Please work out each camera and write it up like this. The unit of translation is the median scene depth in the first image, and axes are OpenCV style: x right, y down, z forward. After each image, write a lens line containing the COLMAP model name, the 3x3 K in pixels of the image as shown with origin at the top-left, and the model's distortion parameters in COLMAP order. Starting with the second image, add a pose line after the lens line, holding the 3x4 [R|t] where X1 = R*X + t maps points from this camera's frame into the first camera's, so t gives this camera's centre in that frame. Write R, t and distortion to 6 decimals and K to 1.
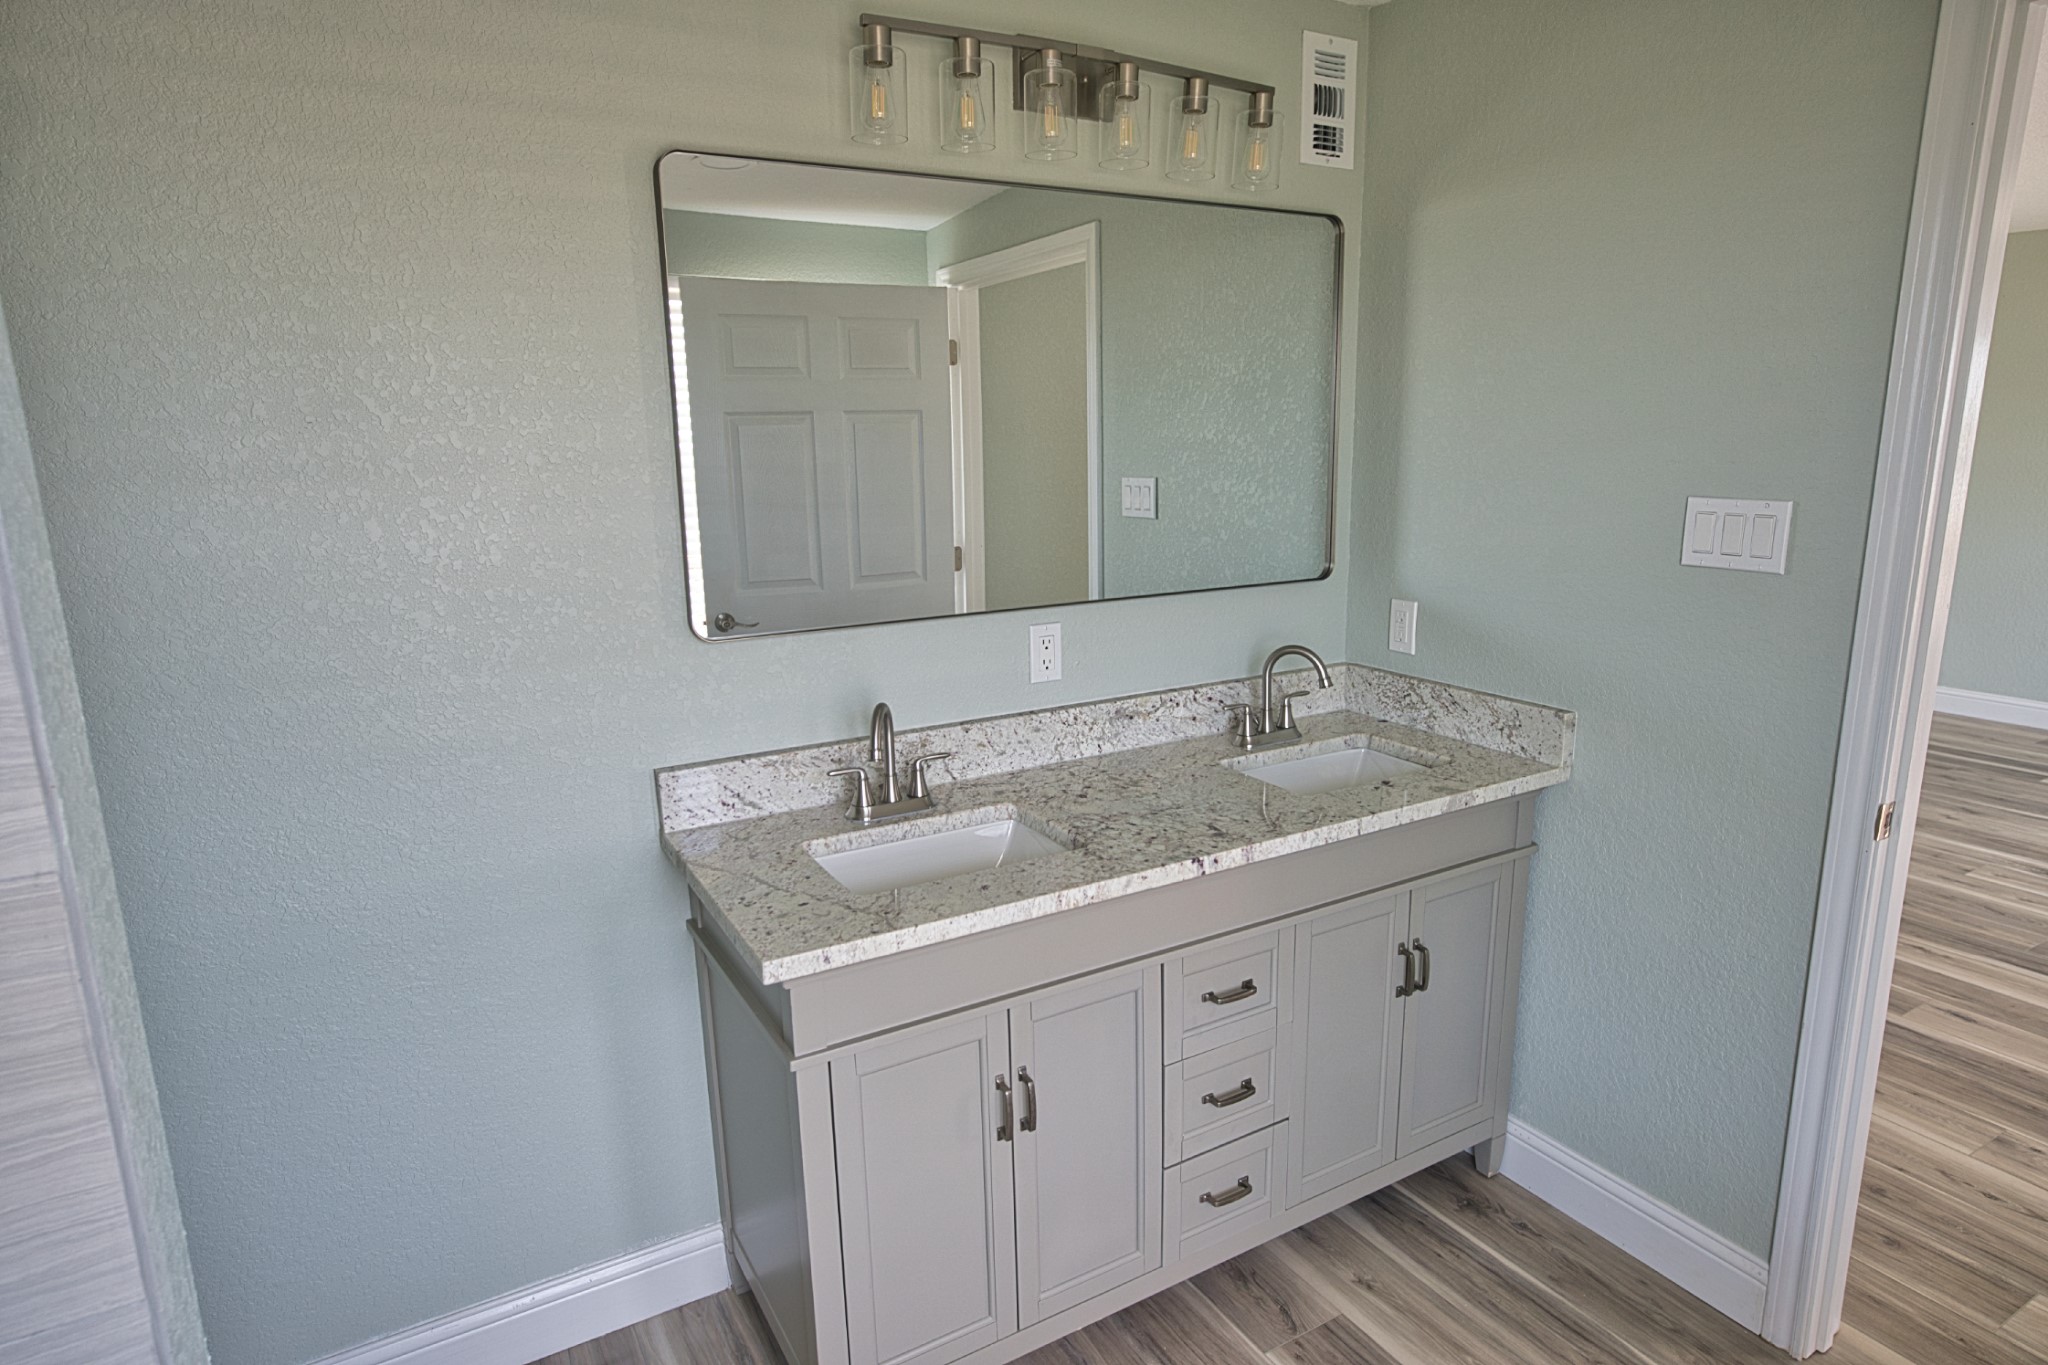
lens RADIAL K [[1168.1, 0, 1031.0], [0, 1168.1, 682.3], [0, 0, 1]] dist [-0.031708, 0.023363]
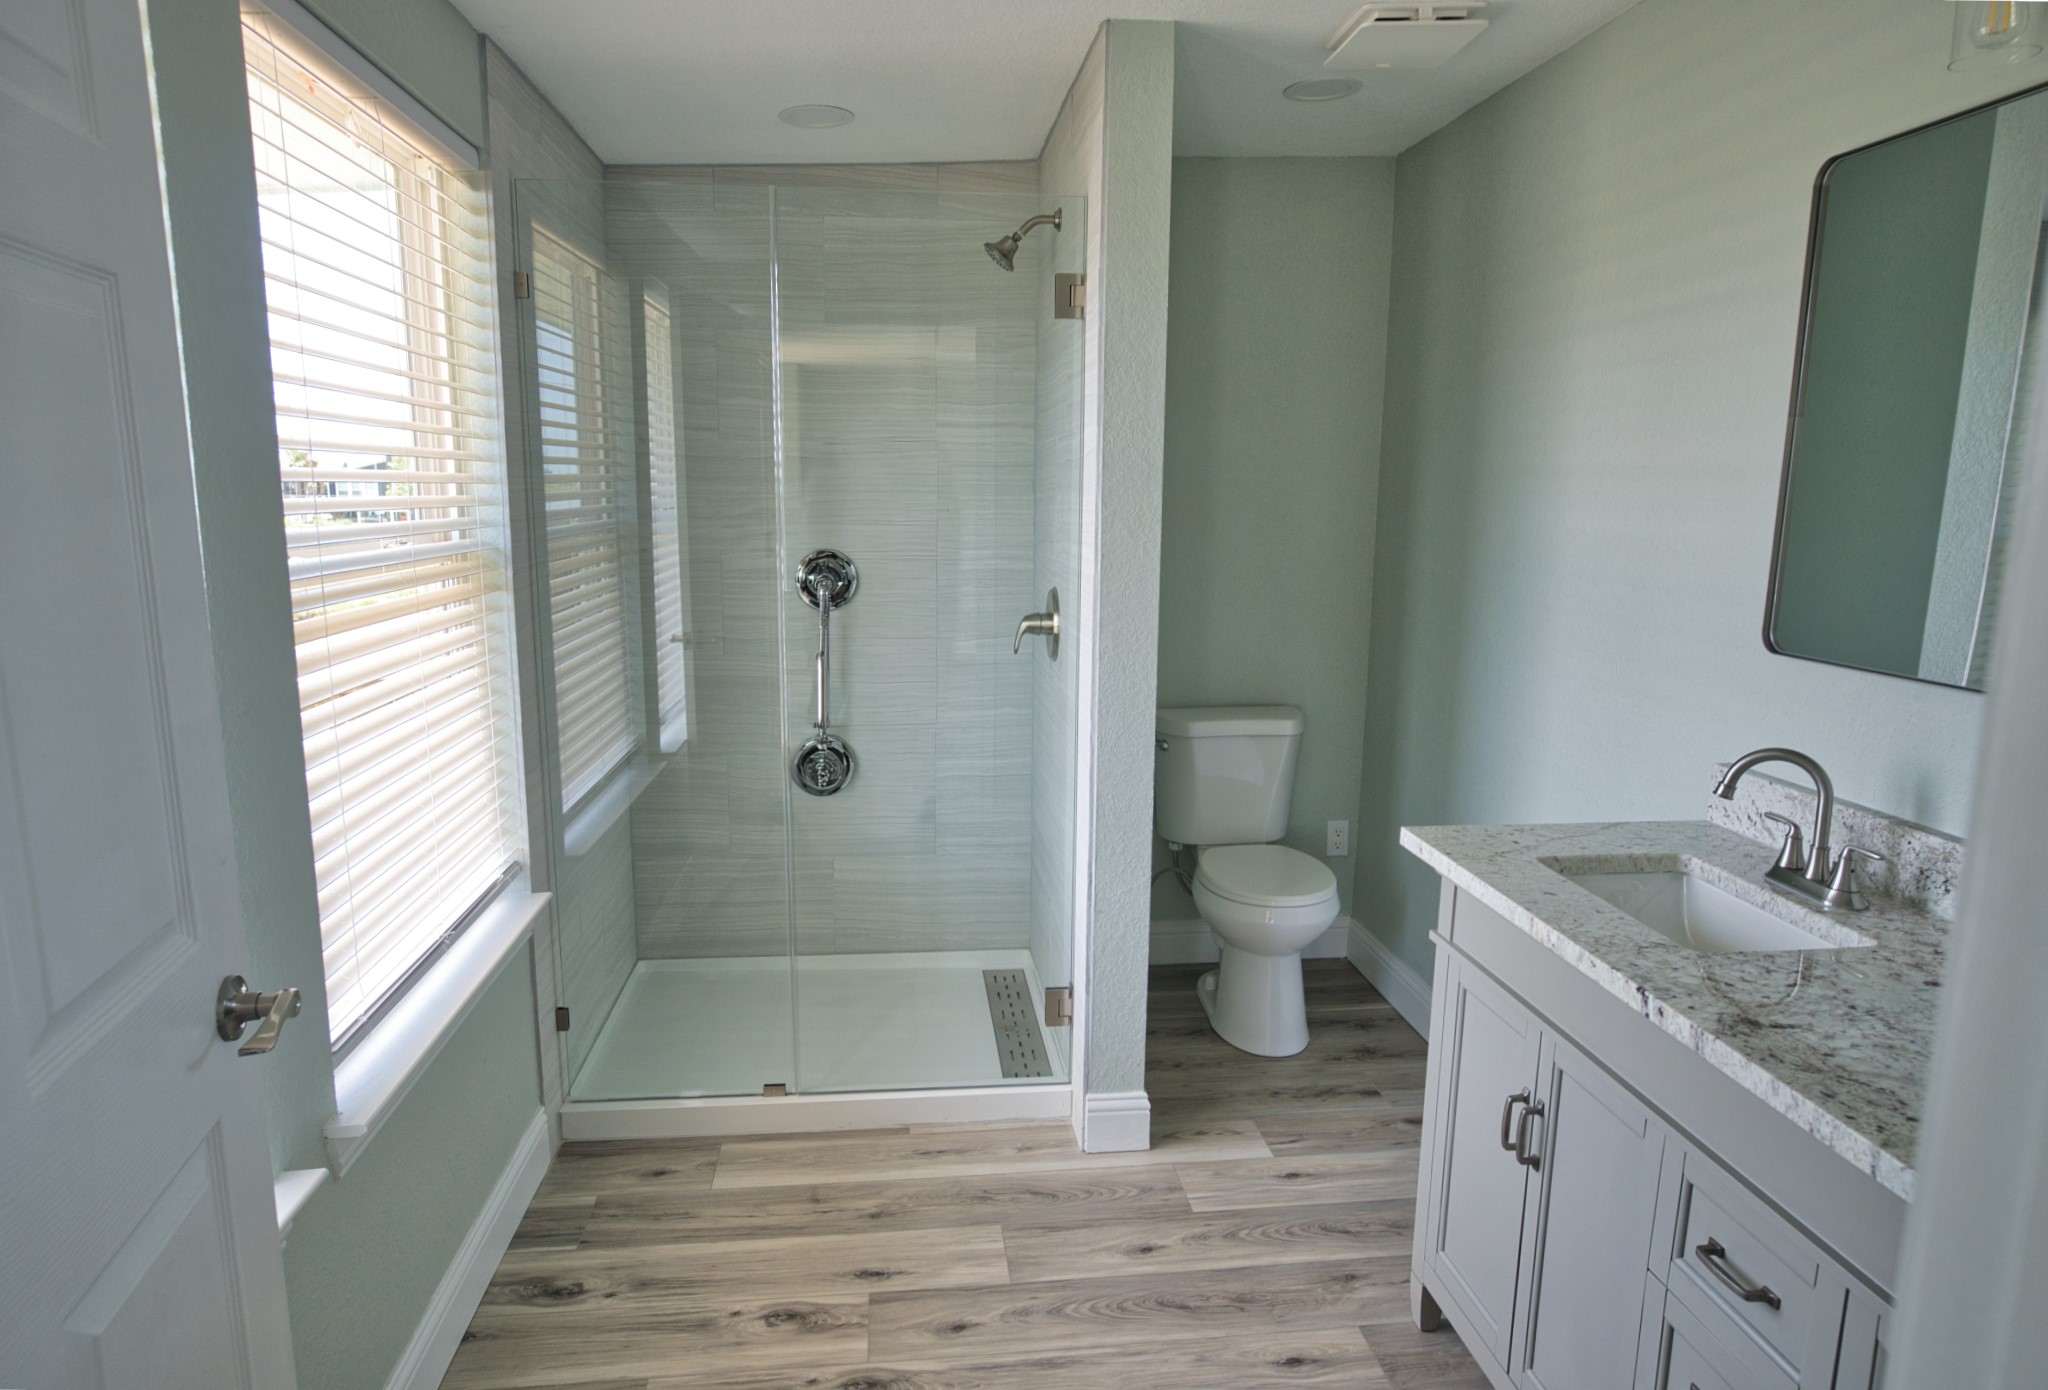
lens RADIAL K [[1224.6, 0, 1020.4], [0, 1224.6, 688.0], [0, 0, 1]] dist [-0.034067, 0.026476]
pose [[-0.390784, 0.171433, -0.904377, 0.922773], [-0.200668, 0.943006, 0.265464, -0.153432], [0.898343, 0.285219, -0.334111, 0.789618]]
